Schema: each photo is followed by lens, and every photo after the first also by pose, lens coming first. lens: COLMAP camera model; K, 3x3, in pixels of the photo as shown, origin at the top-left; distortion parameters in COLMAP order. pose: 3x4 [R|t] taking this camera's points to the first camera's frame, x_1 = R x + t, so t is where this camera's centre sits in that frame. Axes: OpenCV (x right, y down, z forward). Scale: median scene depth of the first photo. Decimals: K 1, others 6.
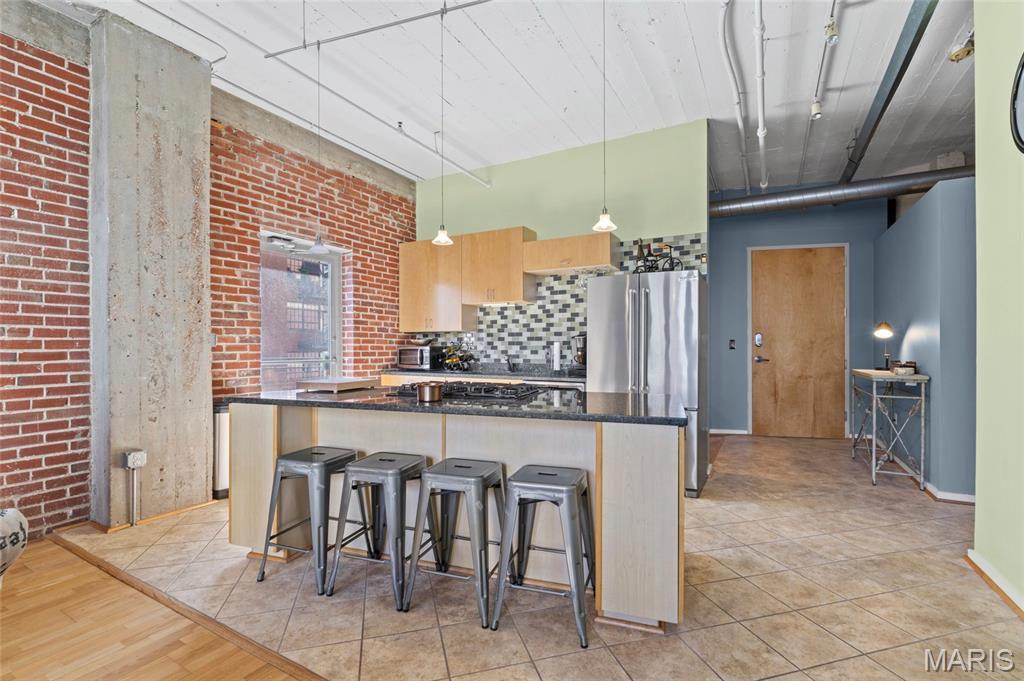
lens RADIAL K [[459.1, 0, 518.4], [0, 459.1, 344.3], [0, 0, 1]] dist [-0.001117, 0.000694]
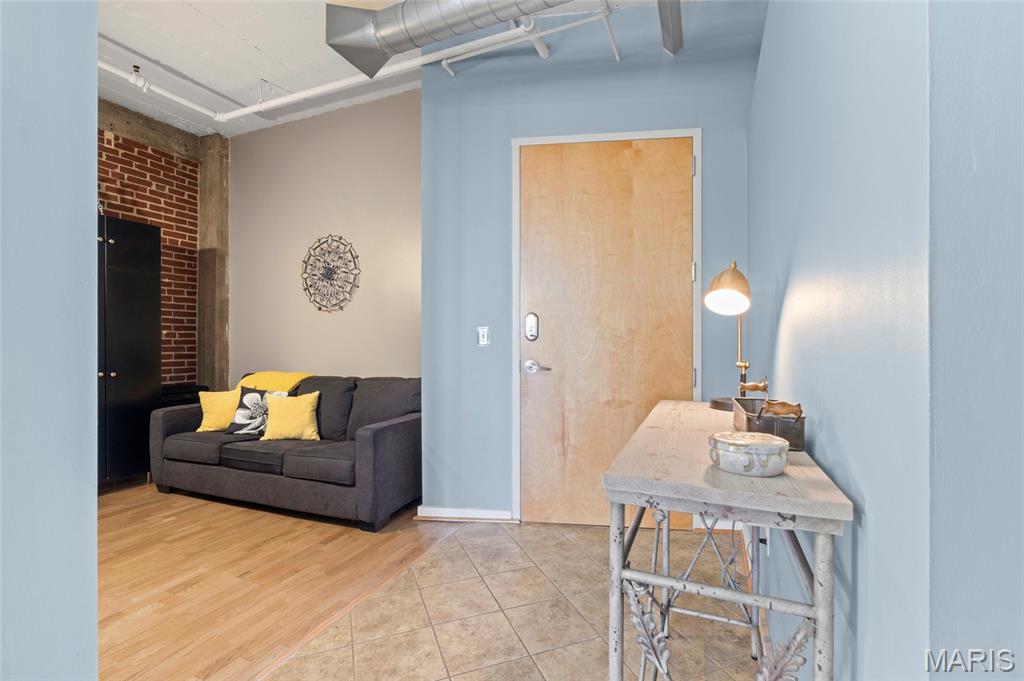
lens RADIAL K [[459.1, 0, 512.3], [0, 459.1, 352.4], [0, 0, 1]] dist [-0.001117, 0.000694]
pose [[0.995978, 0.000255, 0.089593, 0.682408], [-0.000022, 0.999997, -0.002604, 0.027072], [-0.089593, 0.002592, 0.995975, 0.760476]]
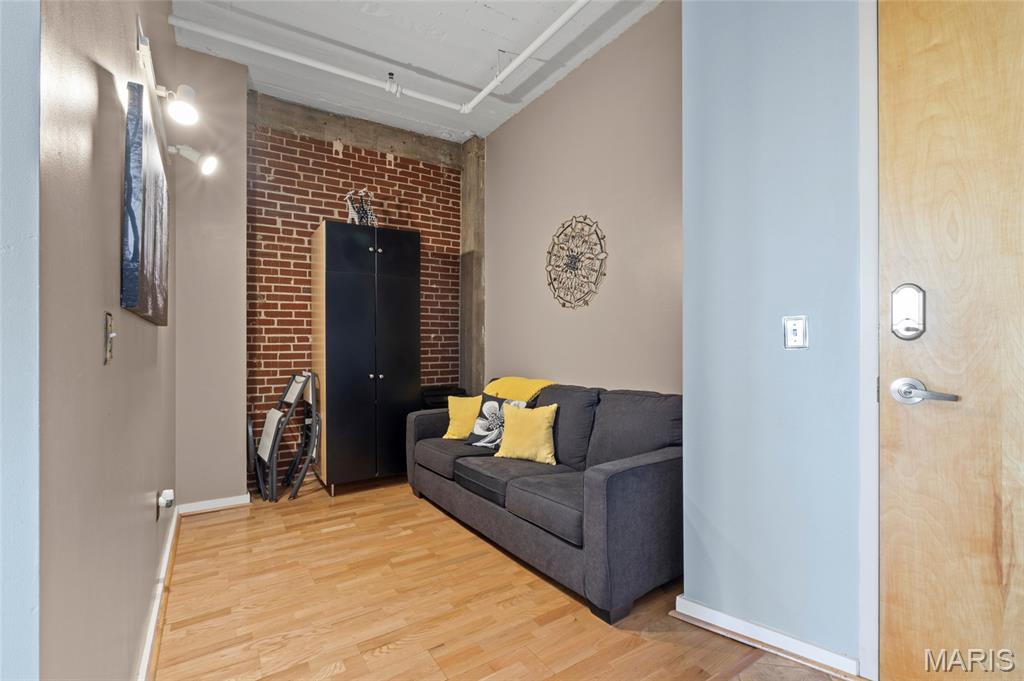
lens RADIAL K [[459.1, 0, 513.4], [0, 459.1, 348.2], [0, 0, 1]] dist [-0.001117, 0.000694]
pose [[0.882617, -0.001049, -0.470091, 0.672453], [-0.005032, 0.999919, -0.011680, 0.019580], [0.470065, 0.012675, 0.882541, 1.010253]]
